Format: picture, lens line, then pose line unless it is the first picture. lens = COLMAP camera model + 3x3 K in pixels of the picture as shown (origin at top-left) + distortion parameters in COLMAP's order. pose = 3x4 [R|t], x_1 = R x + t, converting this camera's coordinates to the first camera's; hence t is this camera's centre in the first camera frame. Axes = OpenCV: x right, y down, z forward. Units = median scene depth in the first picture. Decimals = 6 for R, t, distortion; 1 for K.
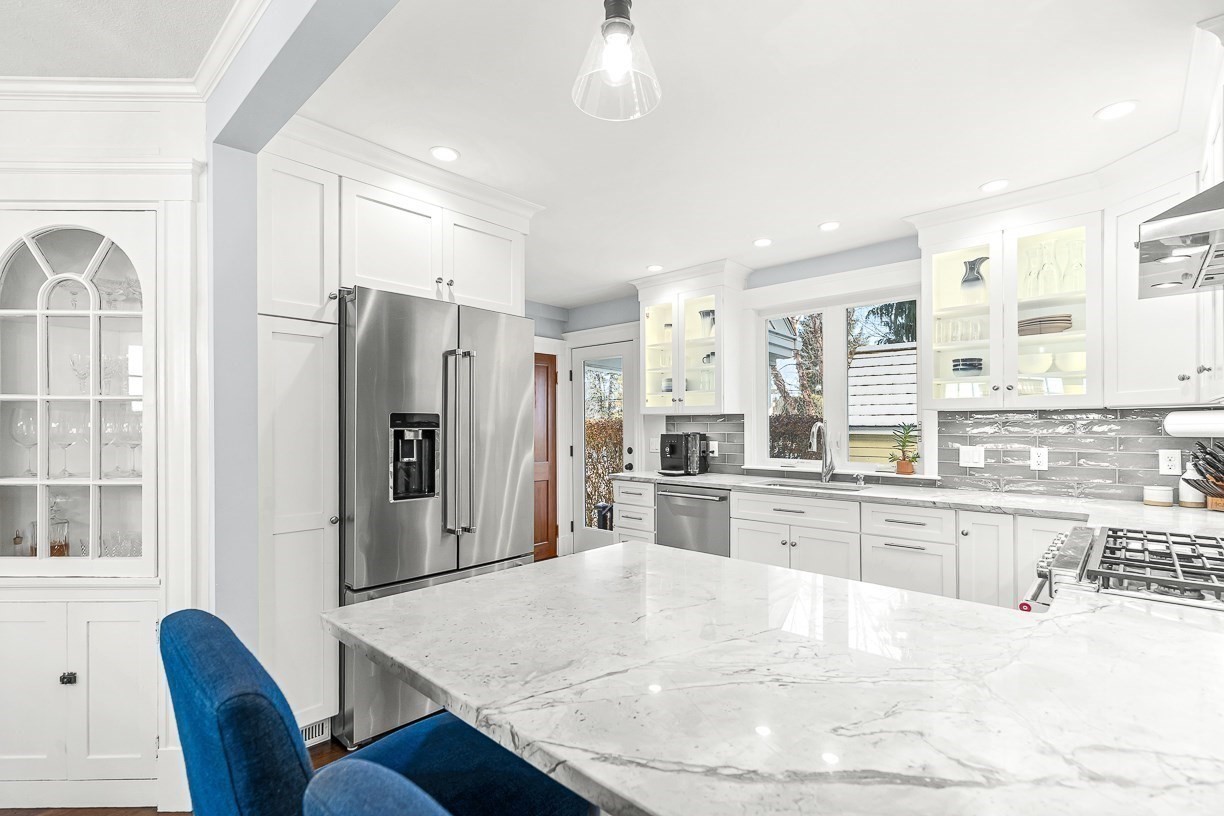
lens RADIAL K [[557.3, 0, 612.8], [0, 557.3, 428.8], [0, 0, 1]] dist [0.001340, -0.000745]
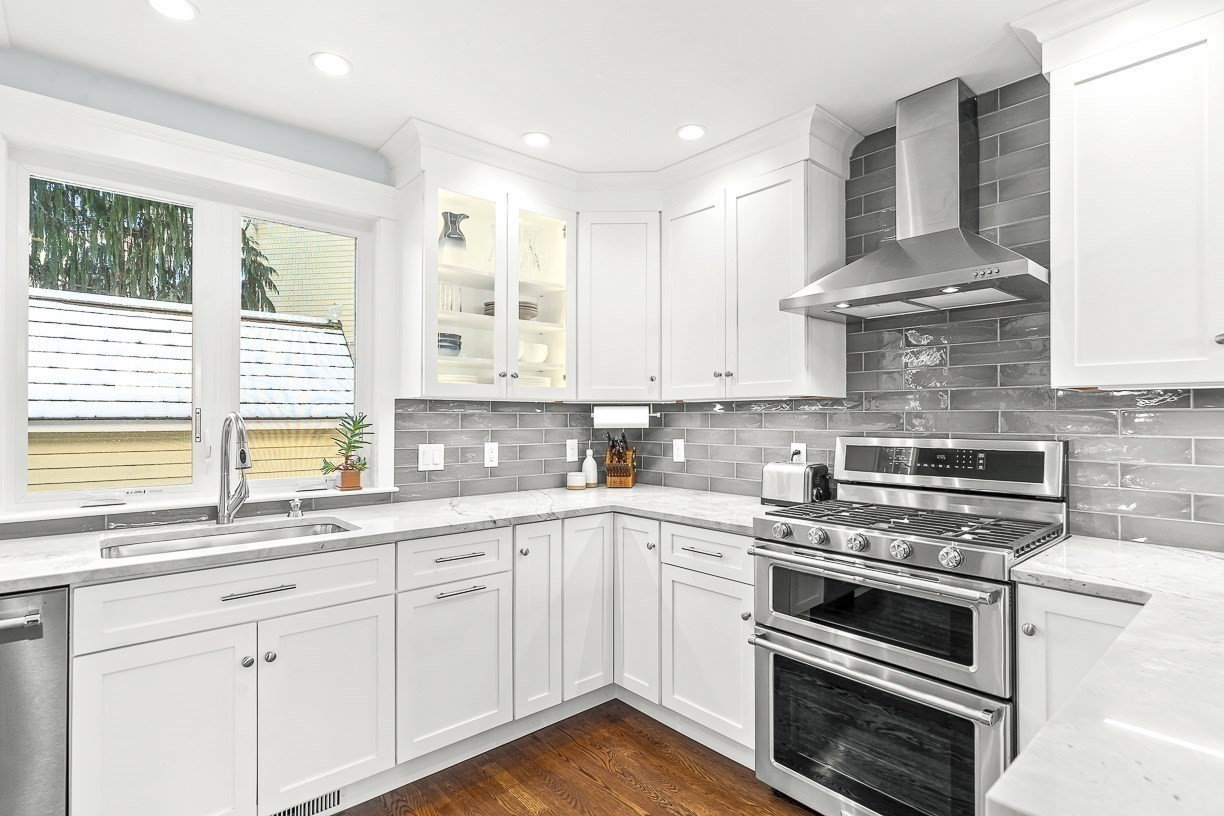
lens RADIAL K [[601.6, 0, 605.7], [0, 601.6, 413.6], [0, 0, 1]] dist [0.002150, 0.000748]
pose [[0.107622, 0.009154, 0.994150, -0.189497], [0.002909, 0.999950, -0.009522, -0.003653], [-0.994188, 0.003917, 0.107590, 0.683776]]
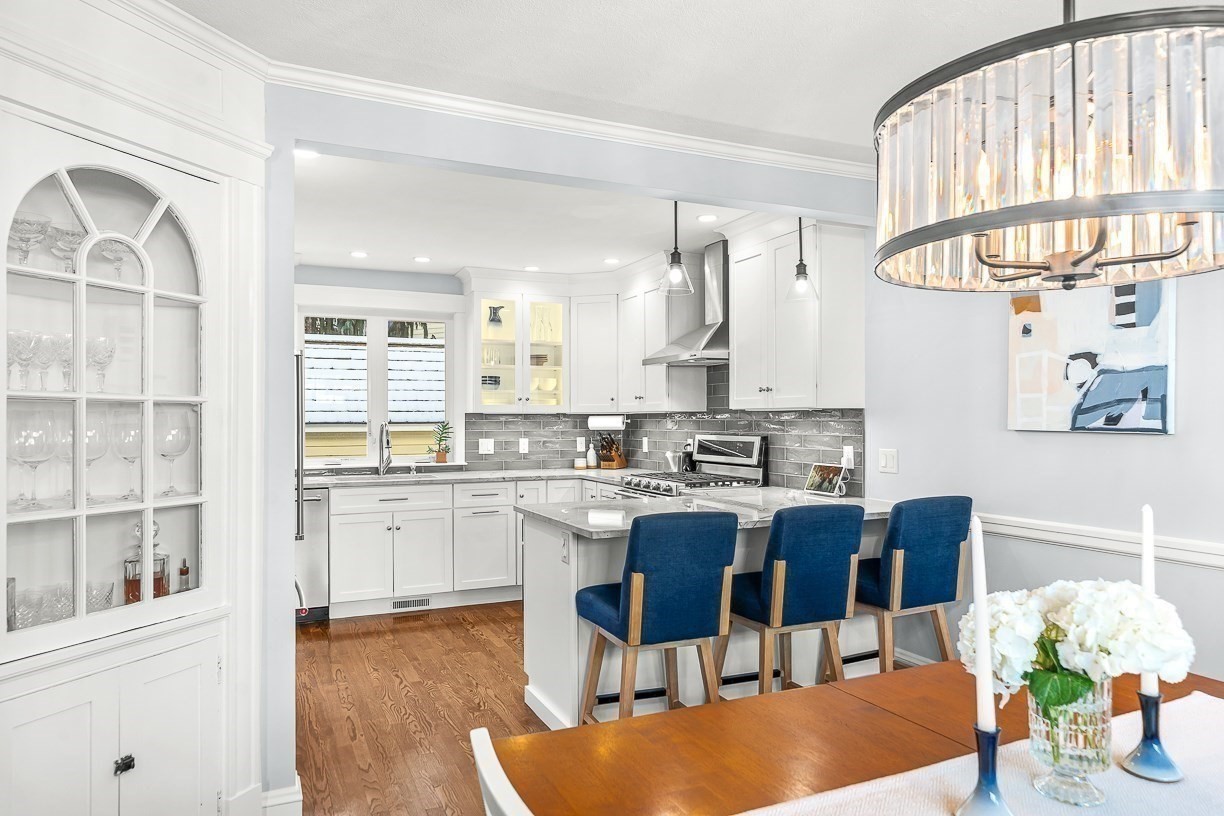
lens RADIAL K [[767.0, 0, 592.3], [0, 767.0, 417.1], [0, 0, 1]] dist [0.004611, -0.003455]
pose [[0.403853, 0.001782, 0.914822, -1.013679], [0.006680, 0.999966, -0.004897, -0.012128], [-0.914800, 0.008089, 0.403827, -0.002159]]
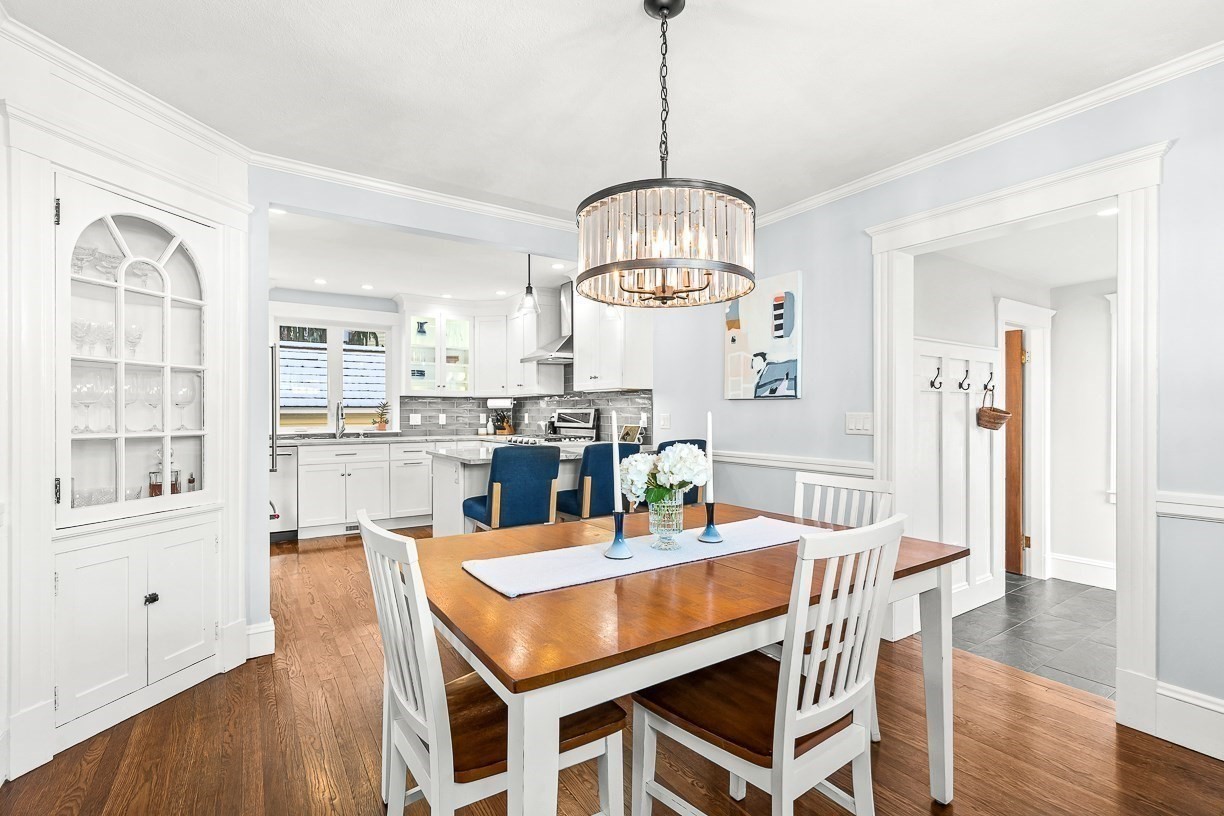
lens RADIAL K [[557.3, 0, 595.9], [0, 557.3, 416.0], [0, 0, 1]] dist [0.001340, -0.000745]
pose [[0.259995, -0.004425, 0.965600, -1.139007], [0.004244, 0.999985, 0.003440, 0.035009], [-0.965601, 0.003203, 0.260010, -0.138813]]
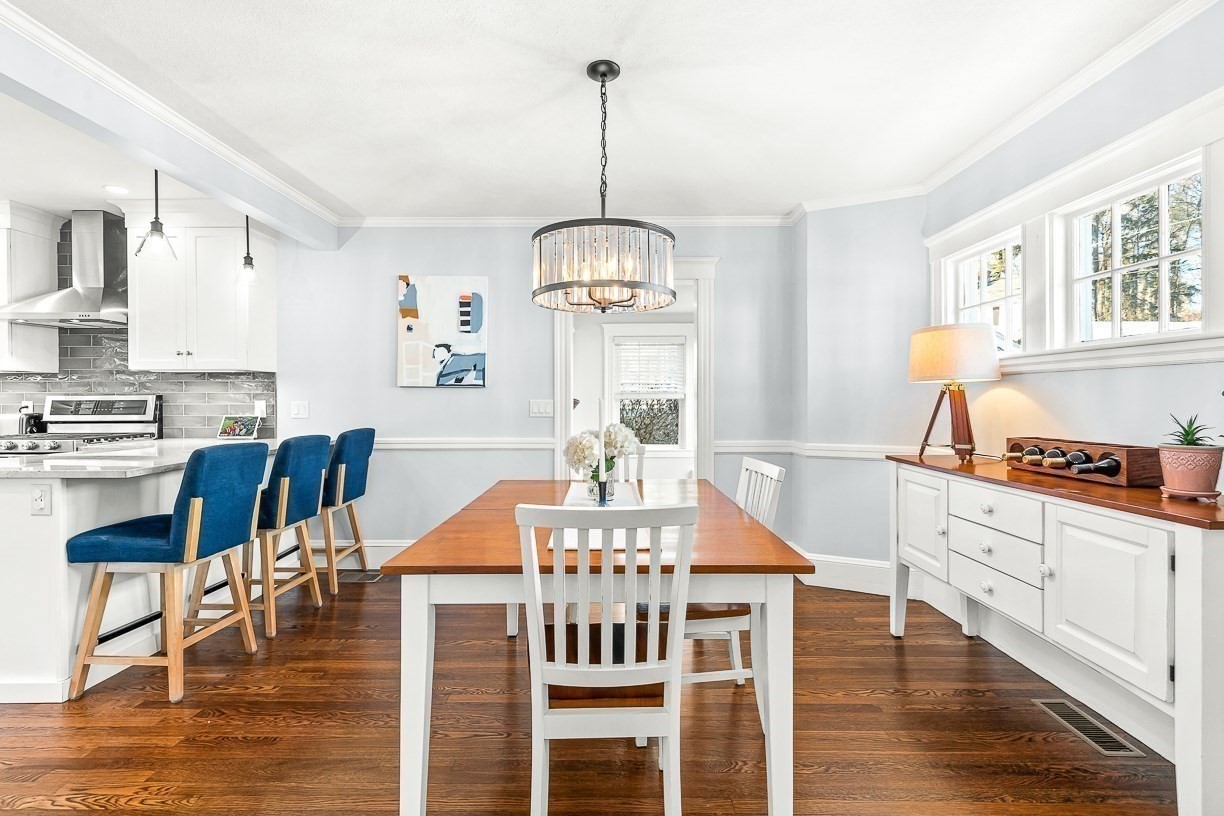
lens RADIAL K [[557.3, 0, 618.8], [0, 557.3, 401.0], [0, 0, 1]] dist [0.001340, -0.000745]
pose [[-0.680247, -0.000318, 0.732983, -1.108926], [0.005635, 0.999968, 0.005662, 0.031467], [-0.732962, 0.007982, -0.680223, 0.383152]]
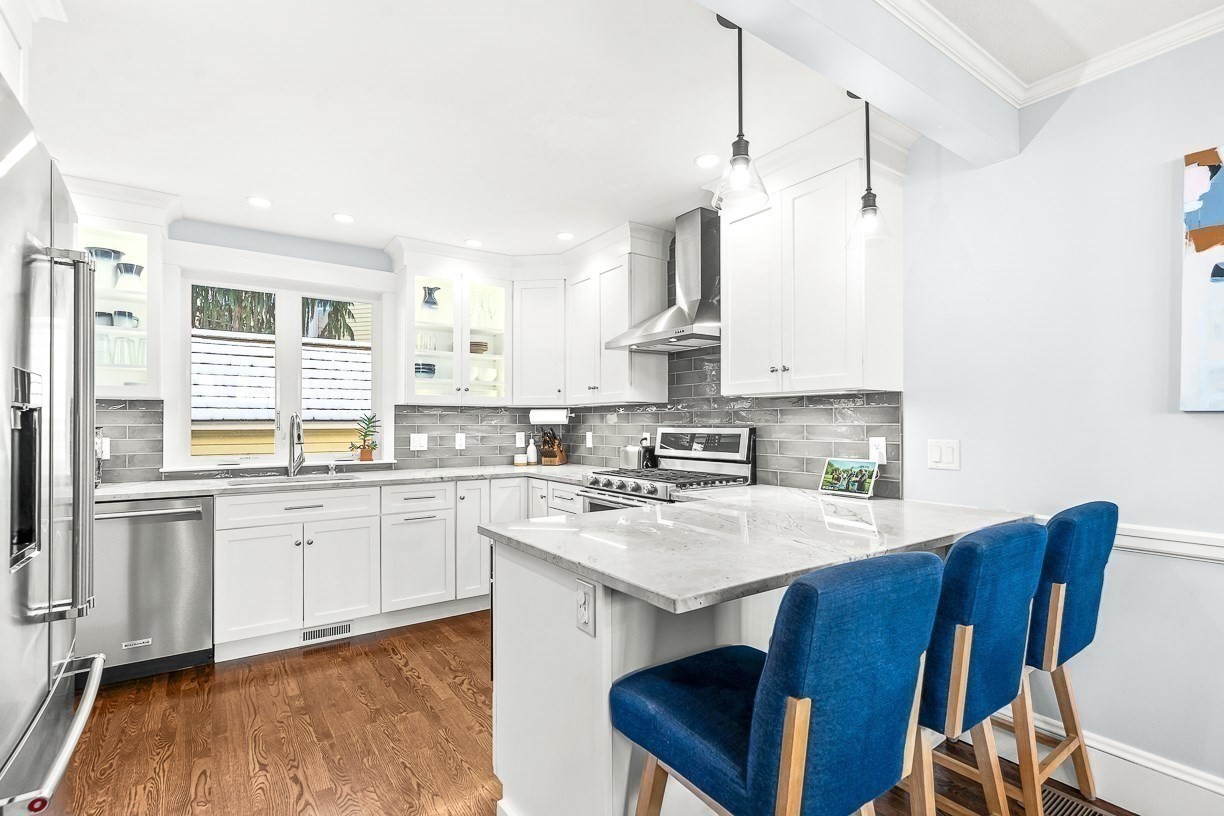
lens RADIAL K [[566.8, 0, 603.5], [0, 566.8, 423.6], [0, 0, 1]] dist [-0.002389, 0.000126]
pose [[0.216047, 0.000885, 0.976383, -0.529325], [0.005472, 0.999983, -0.002117, 0.013515], [-0.976368, 0.005800, 0.216038, 0.329751]]
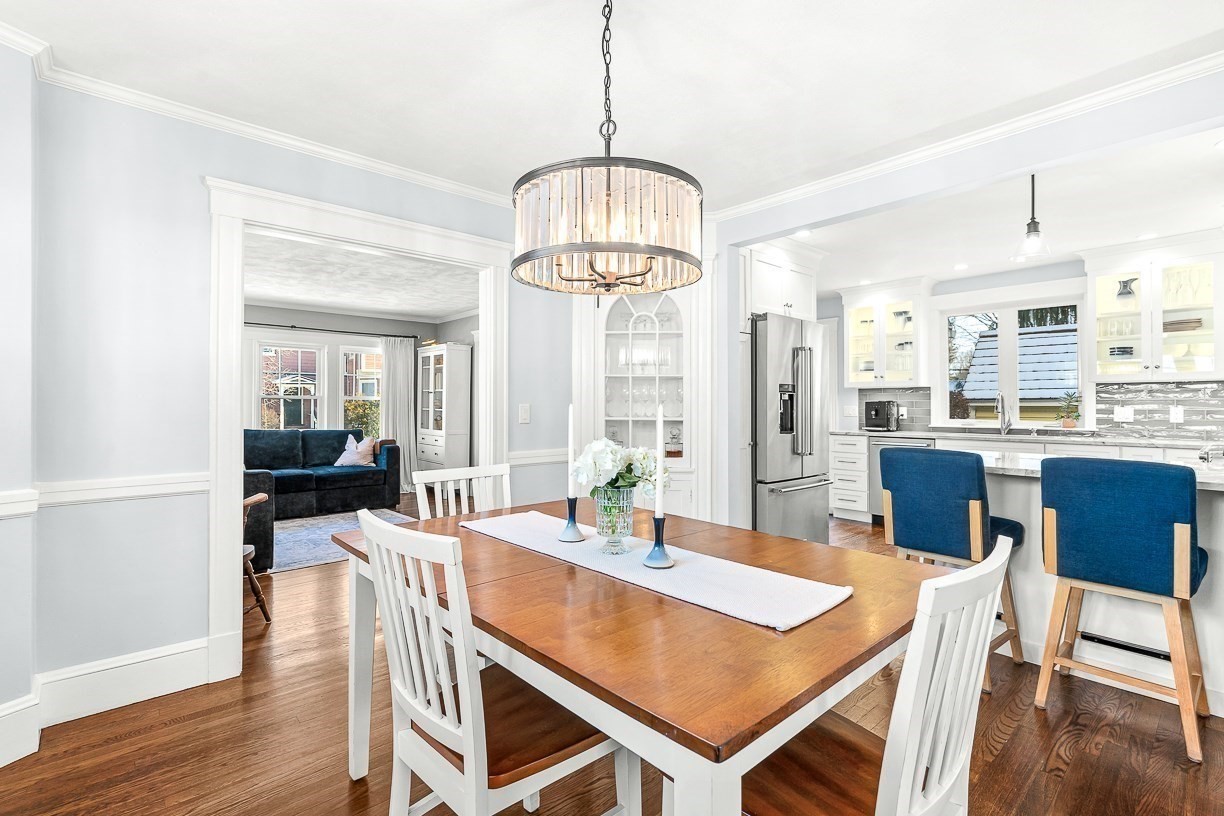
lens RADIAL K [[557.3, 0, 615.4], [0, 557.3, 404.7], [0, 0, 1]] dist [0.001340, -0.000745]
pose [[0.995681, -0.000128, -0.092843, -0.547987], [-0.000549, 0.999973, -0.007267, 0.037079], [0.092841, 0.007287, 0.995654, -0.575498]]
